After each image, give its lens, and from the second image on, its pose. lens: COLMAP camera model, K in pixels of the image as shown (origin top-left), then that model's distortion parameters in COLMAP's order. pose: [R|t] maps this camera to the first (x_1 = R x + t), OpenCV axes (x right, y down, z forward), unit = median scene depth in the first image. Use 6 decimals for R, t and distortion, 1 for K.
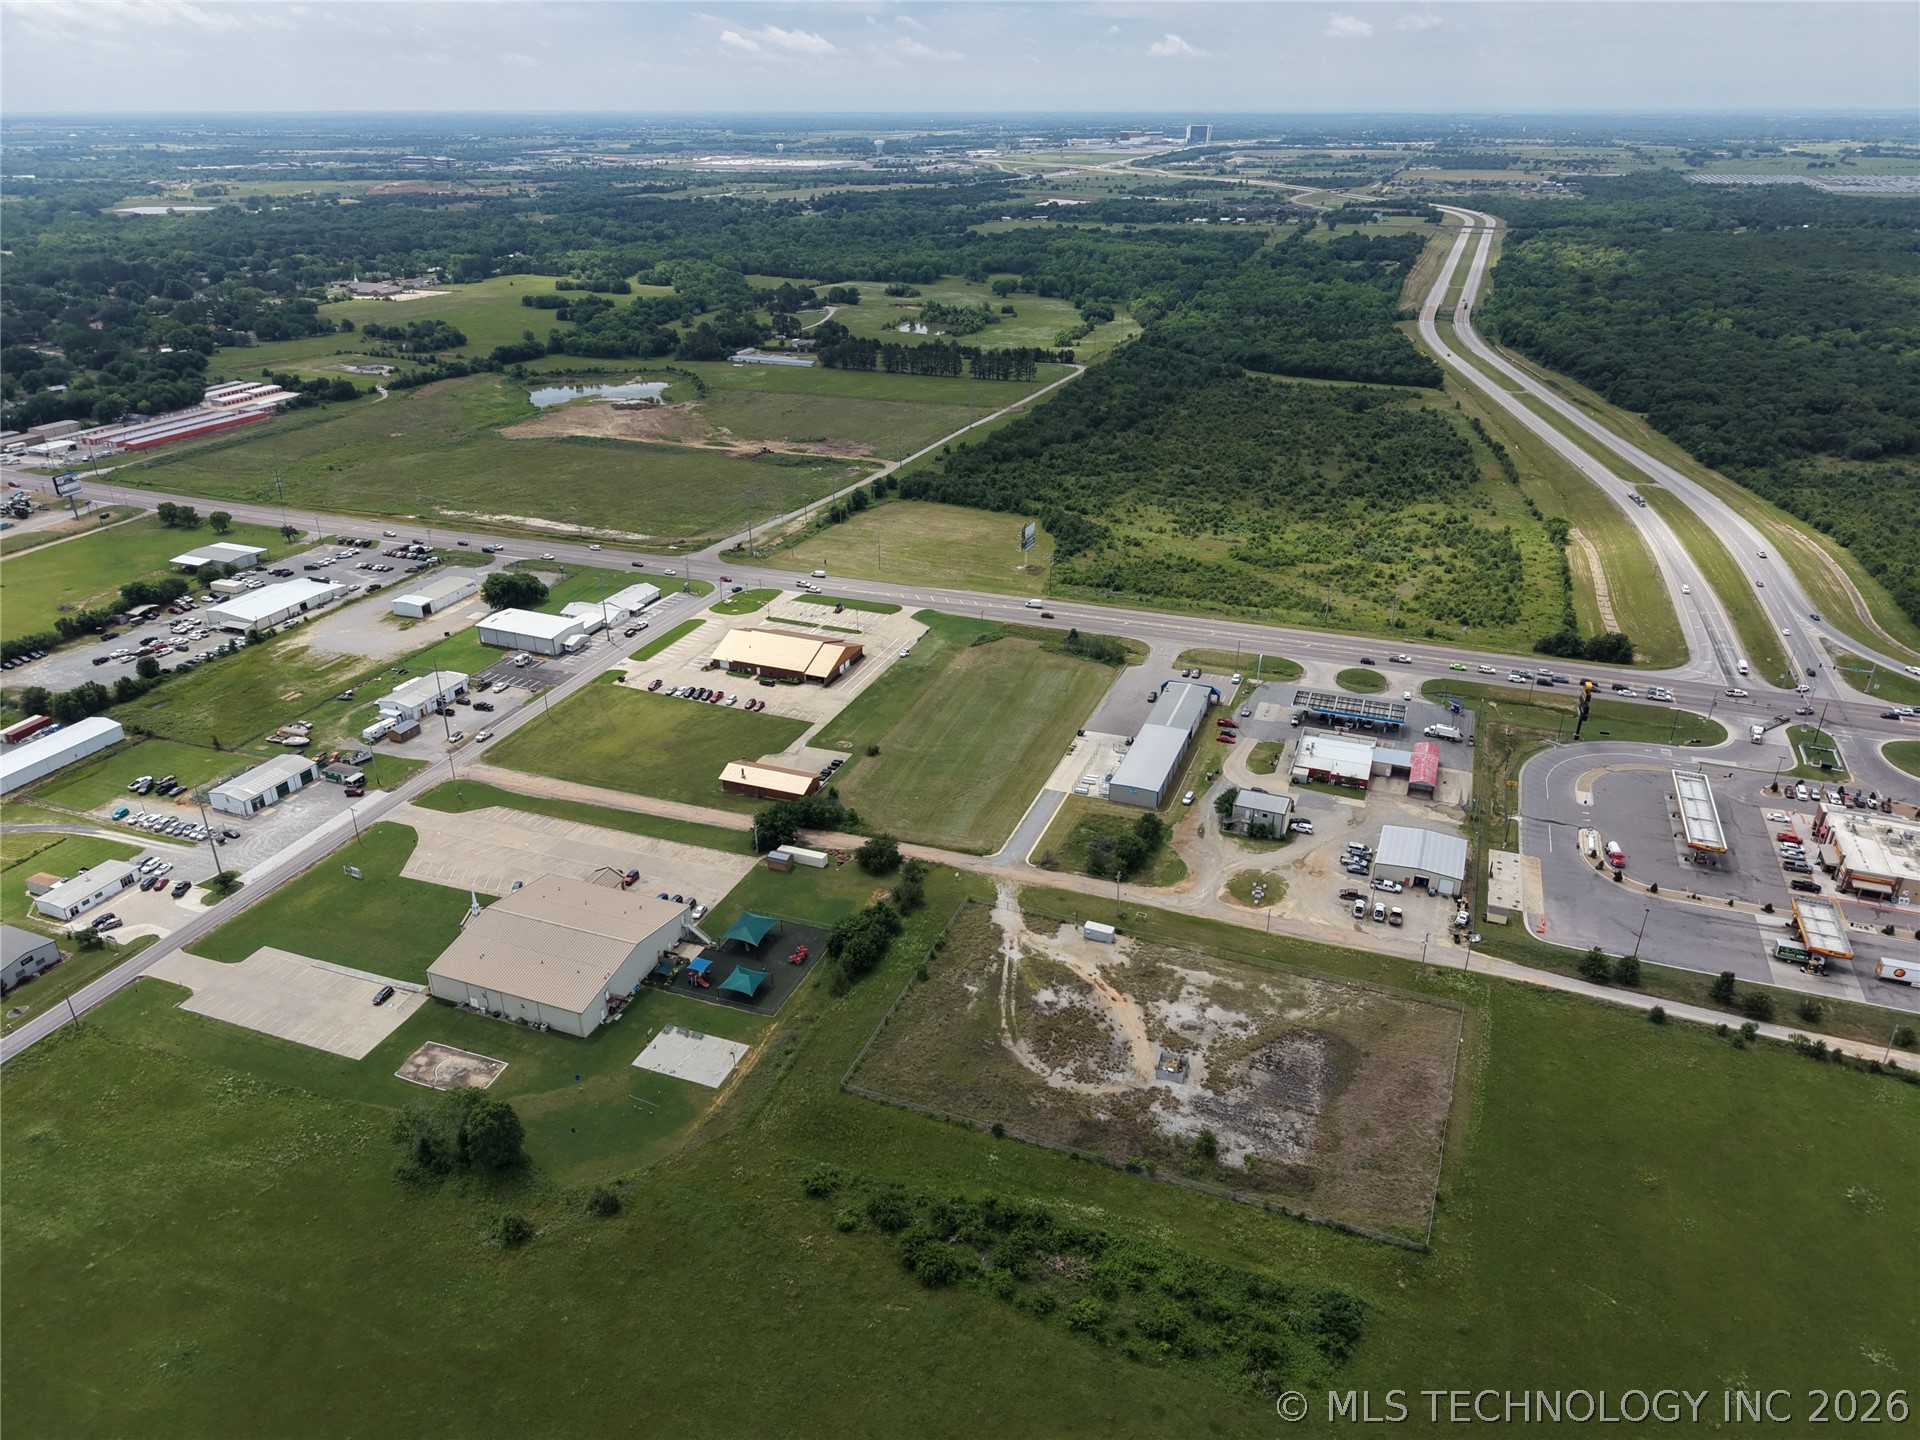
lens RADIAL K [[1281.4, 0, 952.7], [0, 1281.4, 722.1], [0, 0, 1]] dist [0.032604, -0.034837]
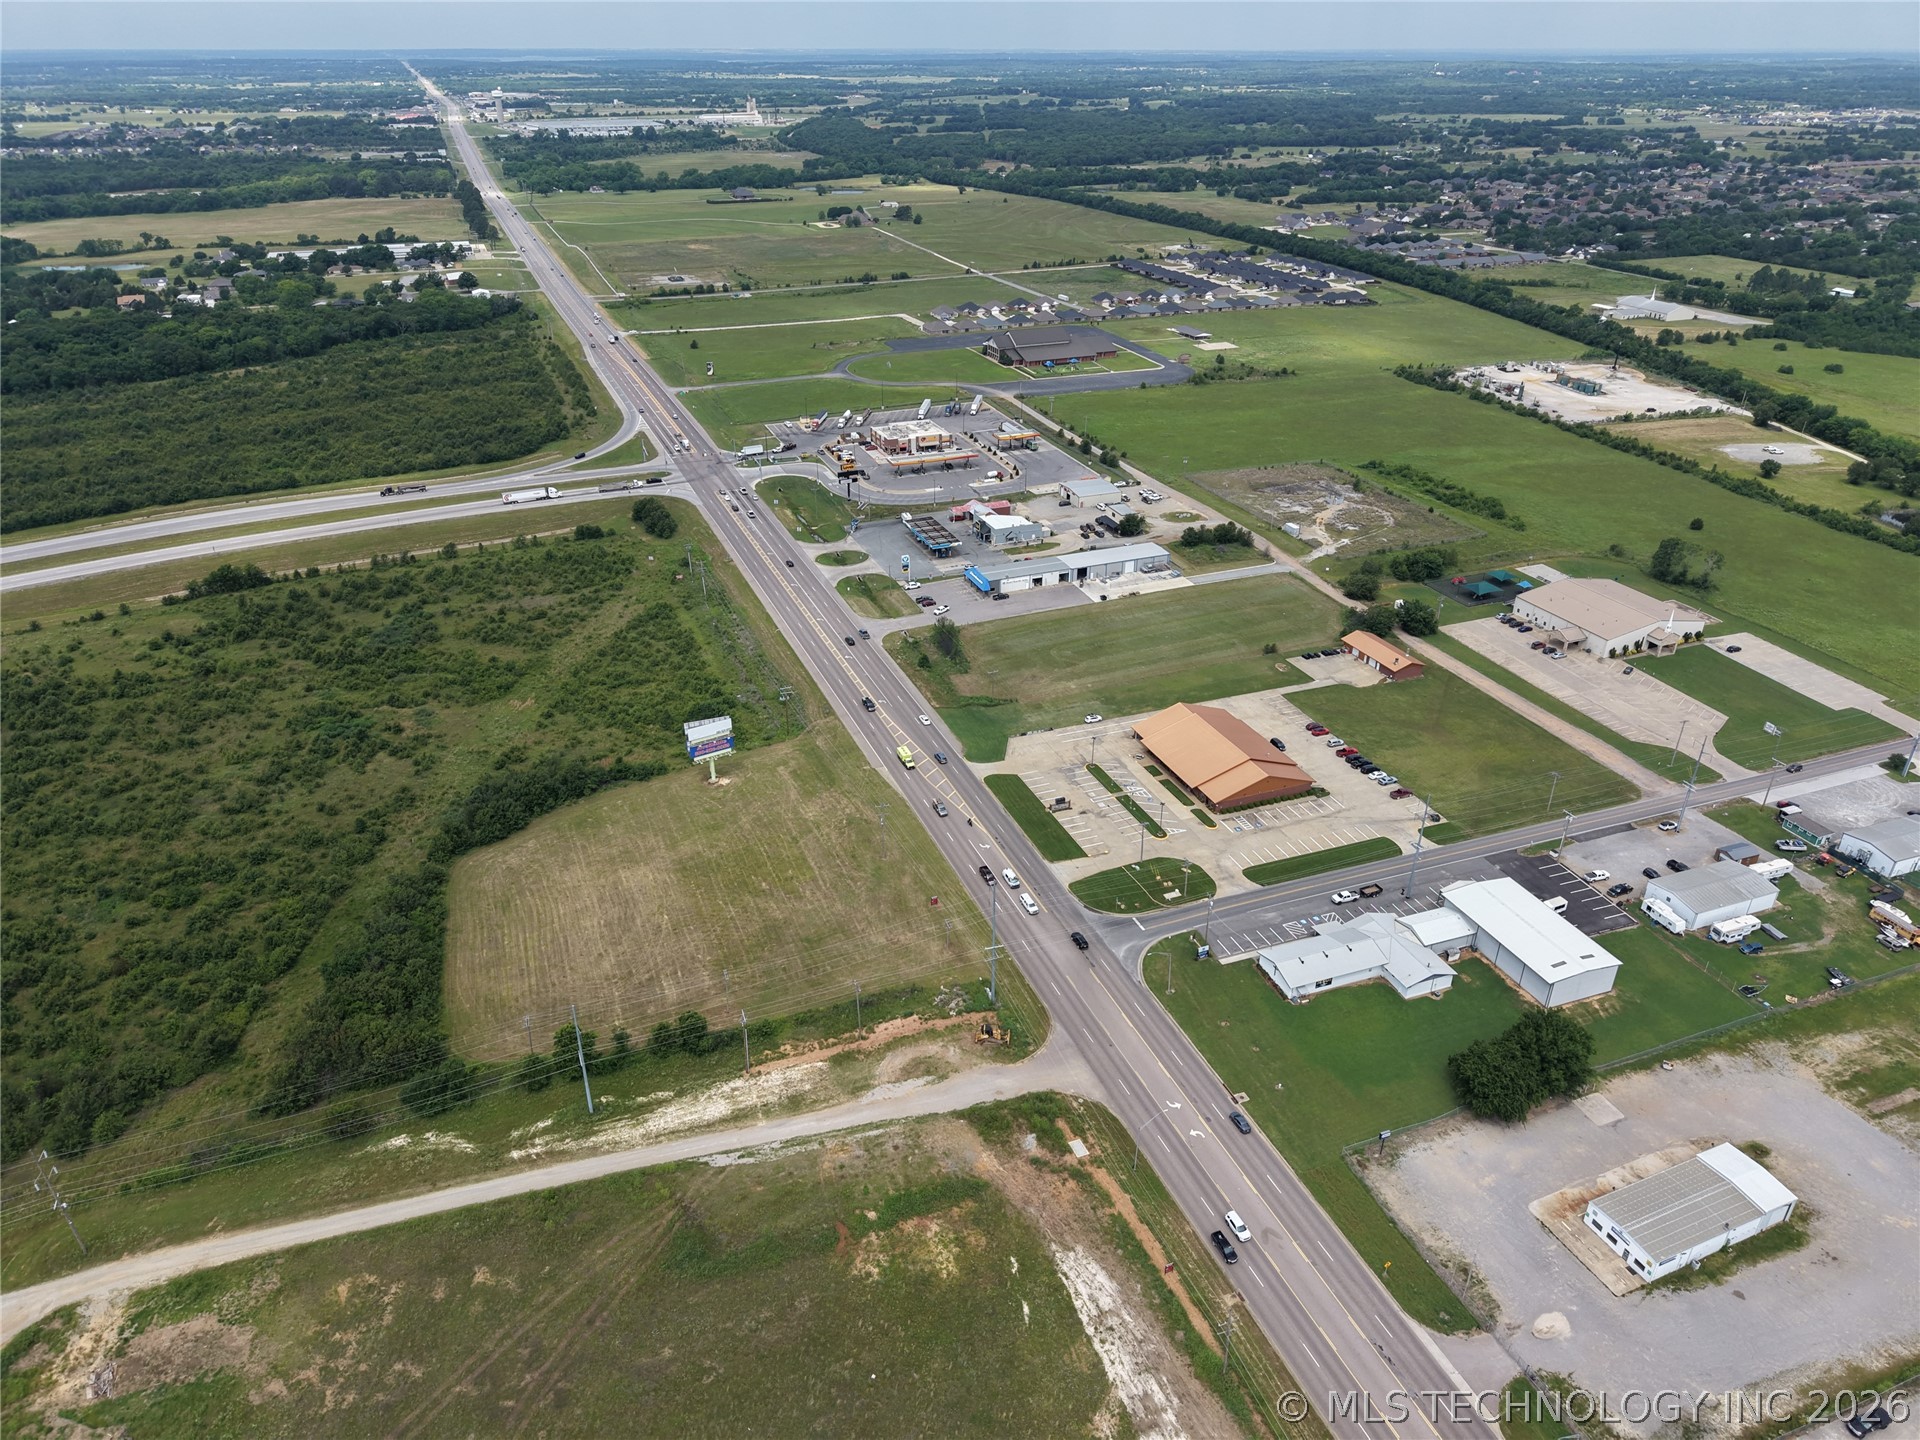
lens RADIAL K [[1281.4, 0, 952.7], [0, 1281.4, 722.1], [0, 0, 1]] dist [0.032604, -0.034837]
pose [[-0.679946, -0.341853, 0.648699, -0.531632], [0.318839, 0.658826, 0.681388, -0.669582], [-0.660314, 0.670137, -0.338970, 1.392332]]
